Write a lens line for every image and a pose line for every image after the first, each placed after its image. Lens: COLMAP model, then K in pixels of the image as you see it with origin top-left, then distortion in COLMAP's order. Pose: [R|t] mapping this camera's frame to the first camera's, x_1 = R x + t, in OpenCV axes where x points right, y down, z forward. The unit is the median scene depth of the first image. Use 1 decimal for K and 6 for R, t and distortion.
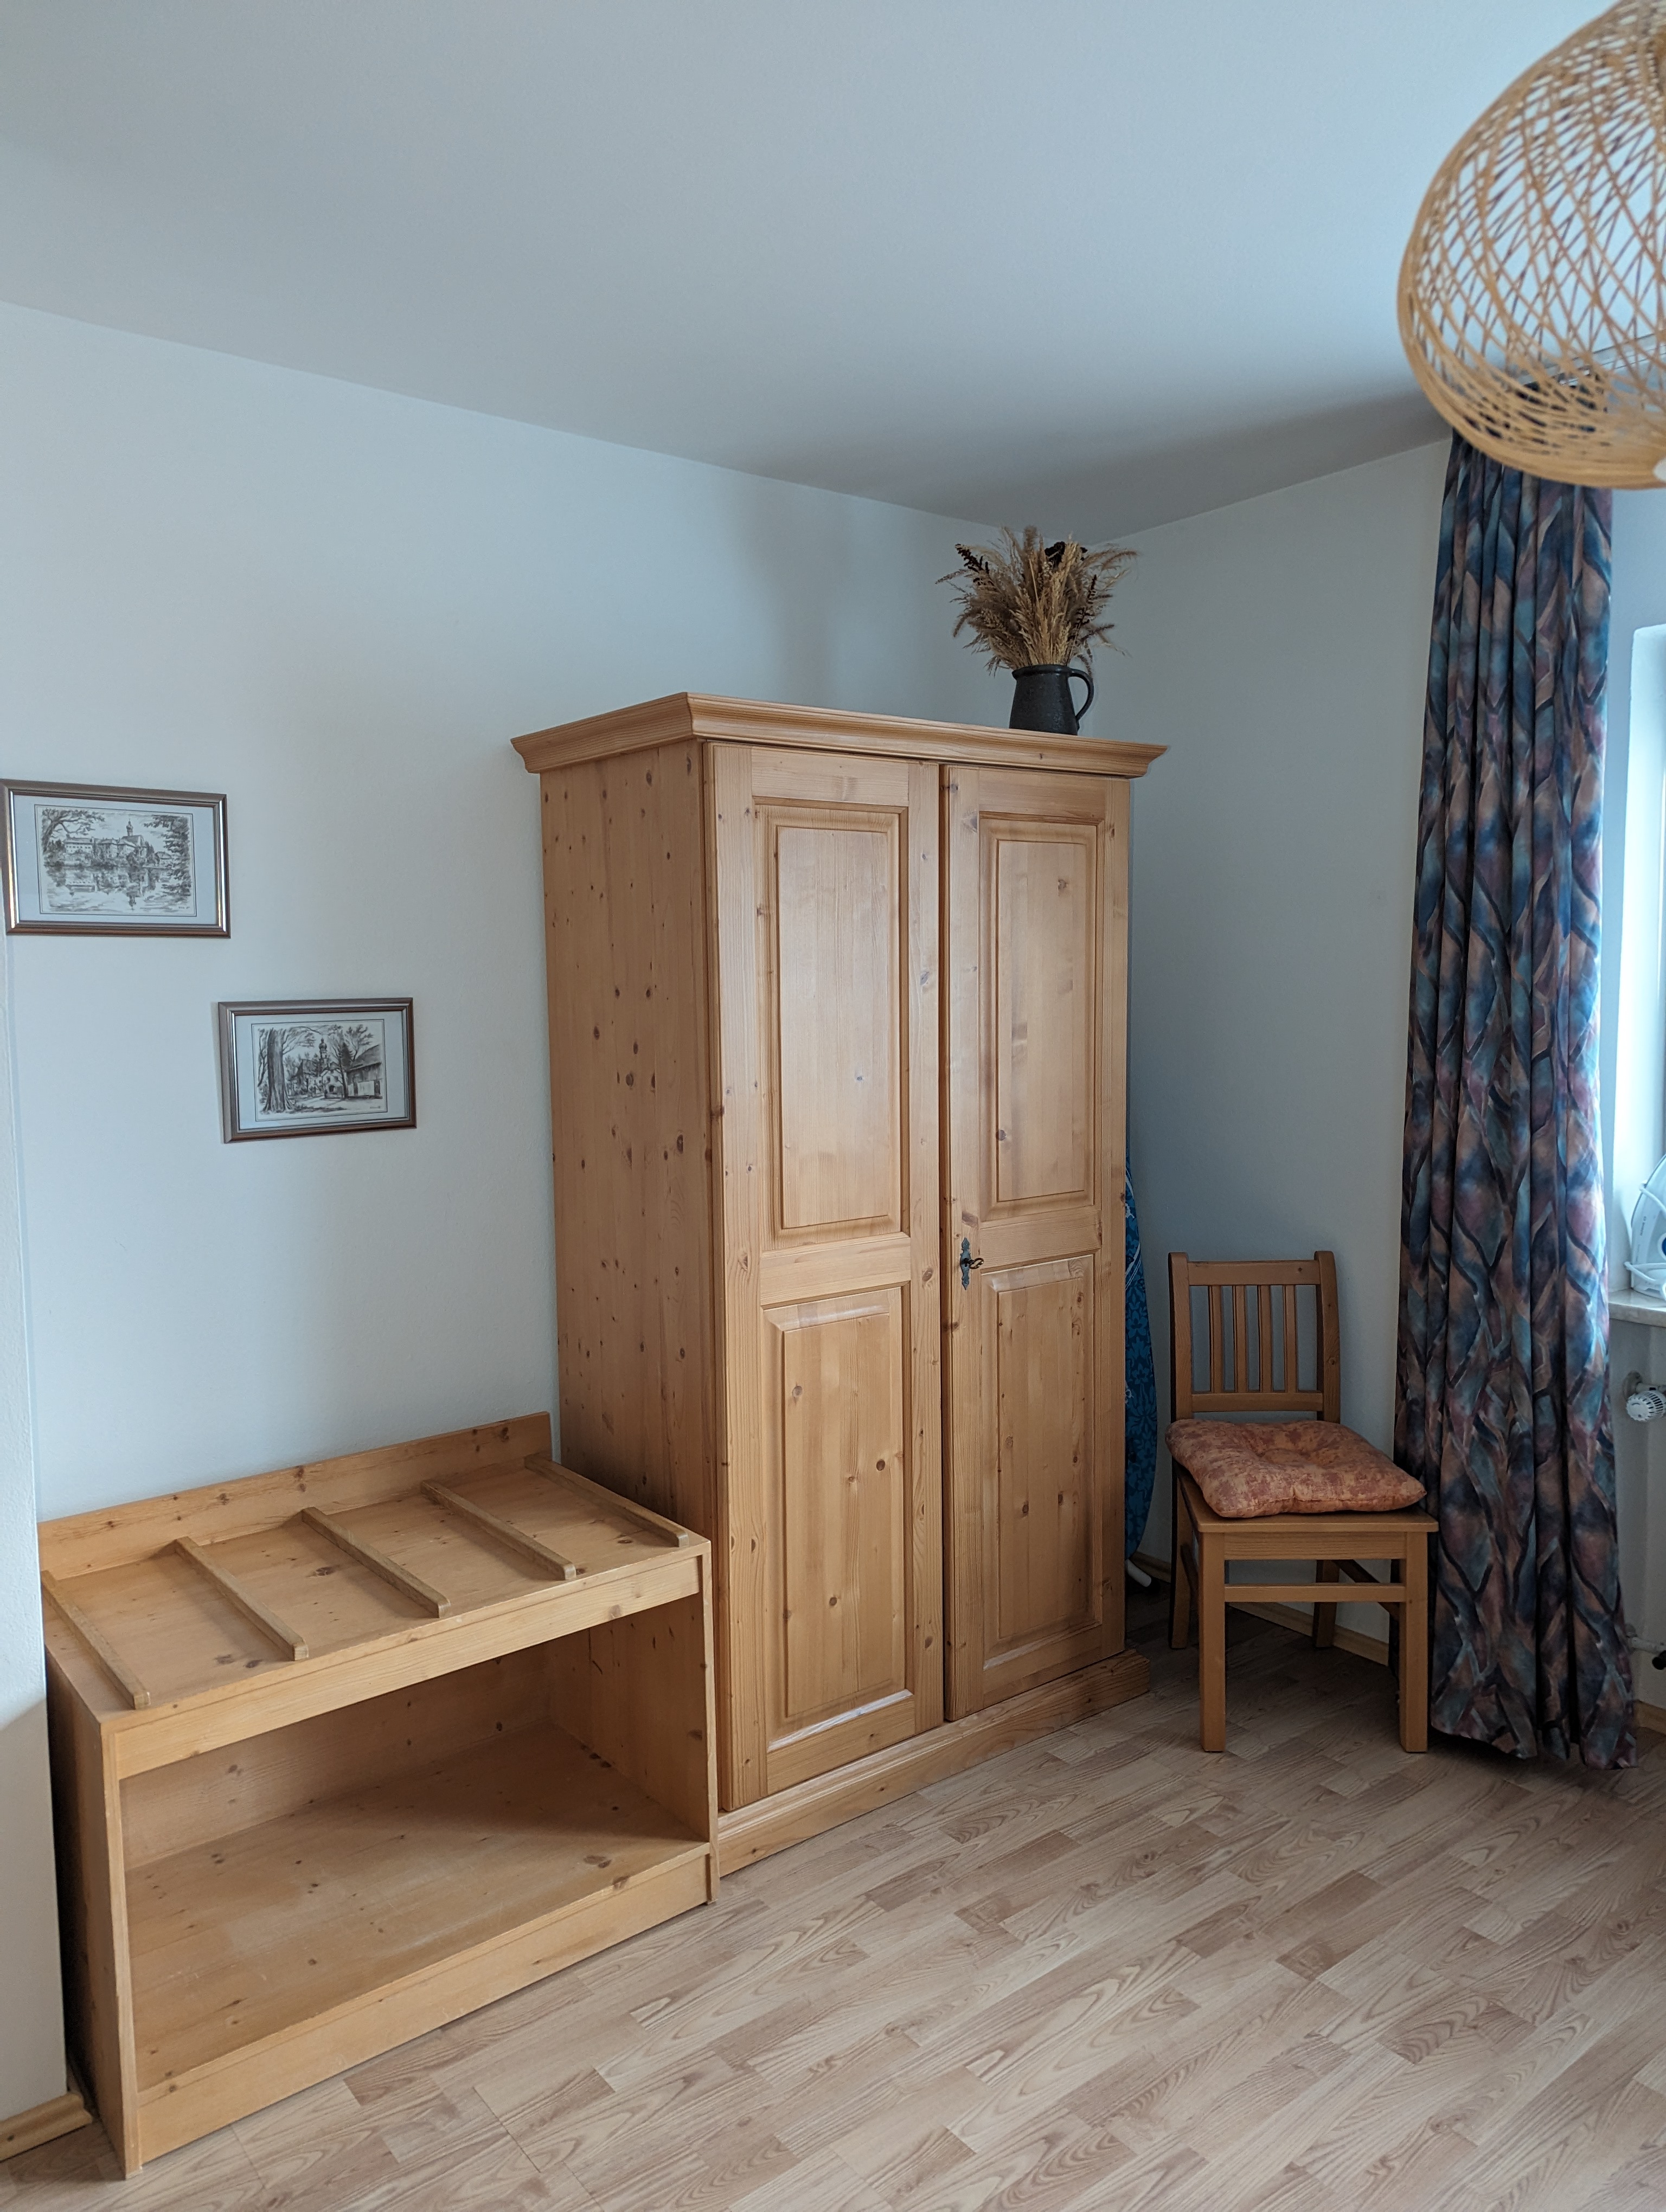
lens RADIAL K [[1557.9, 0, 817.9], [0, 1557.9, 1103.0], [0, 0, 1]] dist [0.037663, -0.009281]
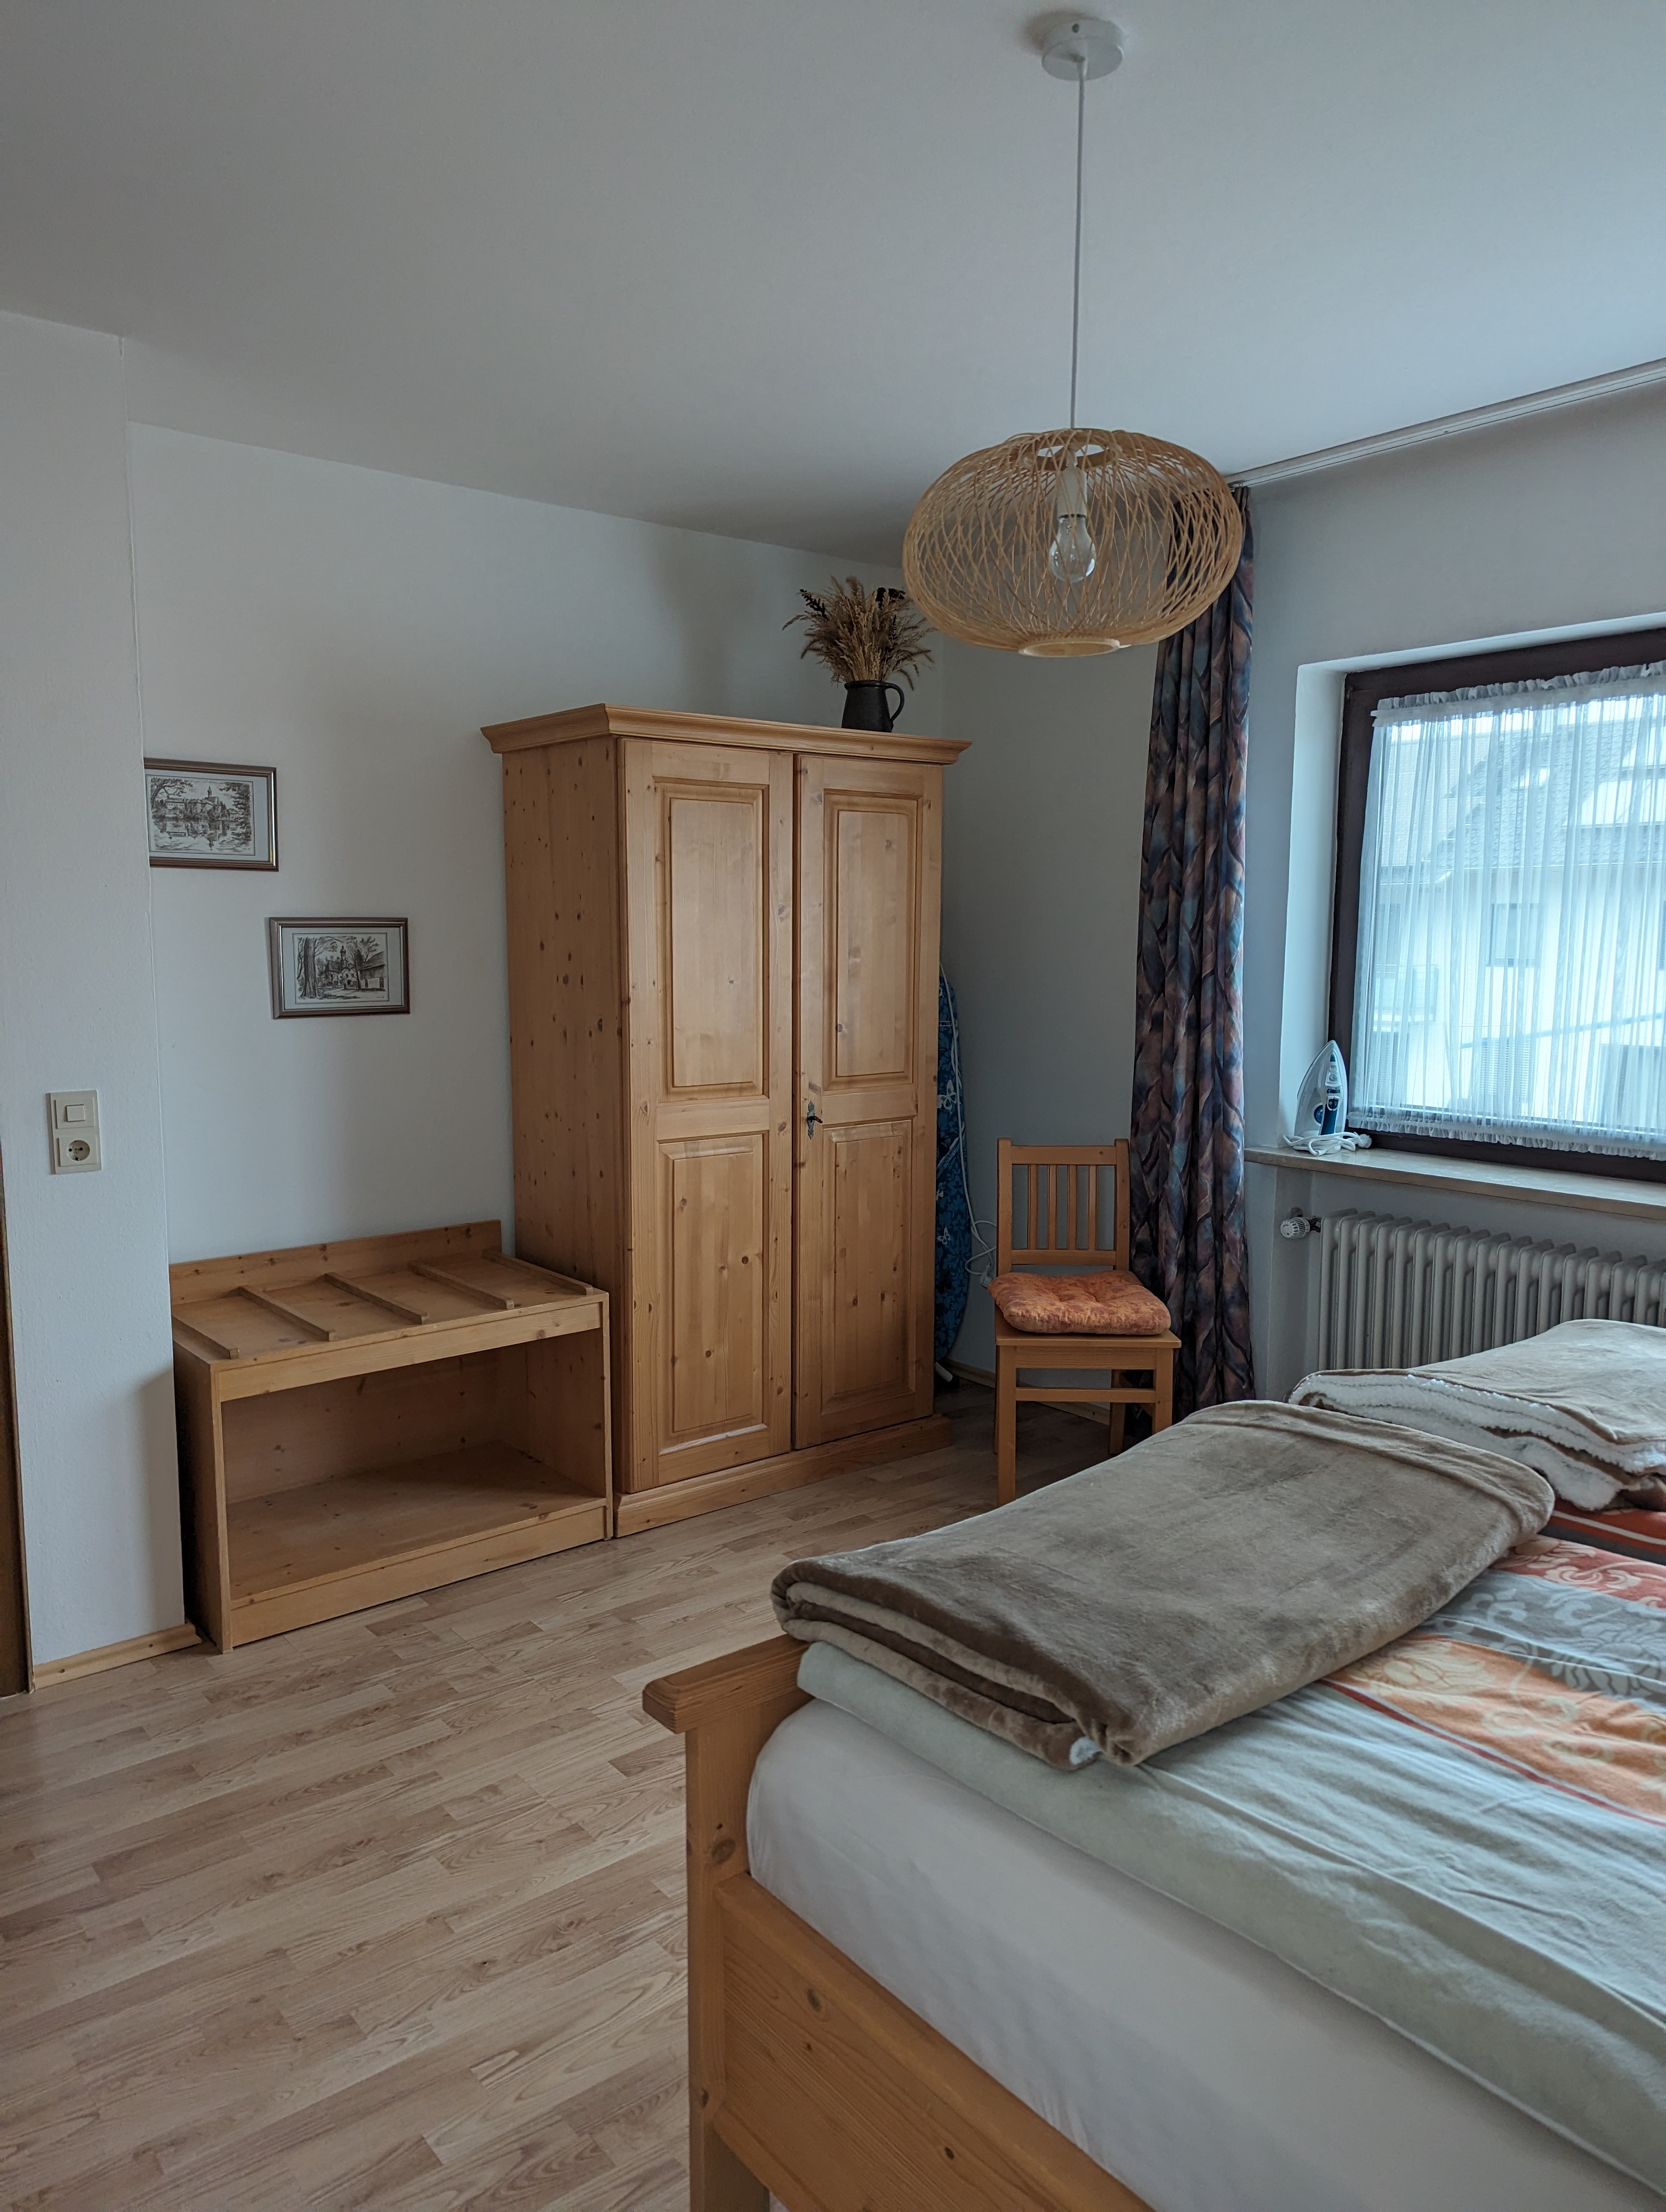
lens RADIAL K [[1557.9, 0, 828.1], [0, 1557.9, 1130.0], [0, 0, 1]] dist [0.037663, -0.009281]
pose [[0.999711, 0.013856, 0.019644, 0.087931], [-0.014675, 0.999003, 0.042167, 0.056630], [-0.019040, -0.042443, 0.998917, -0.398387]]
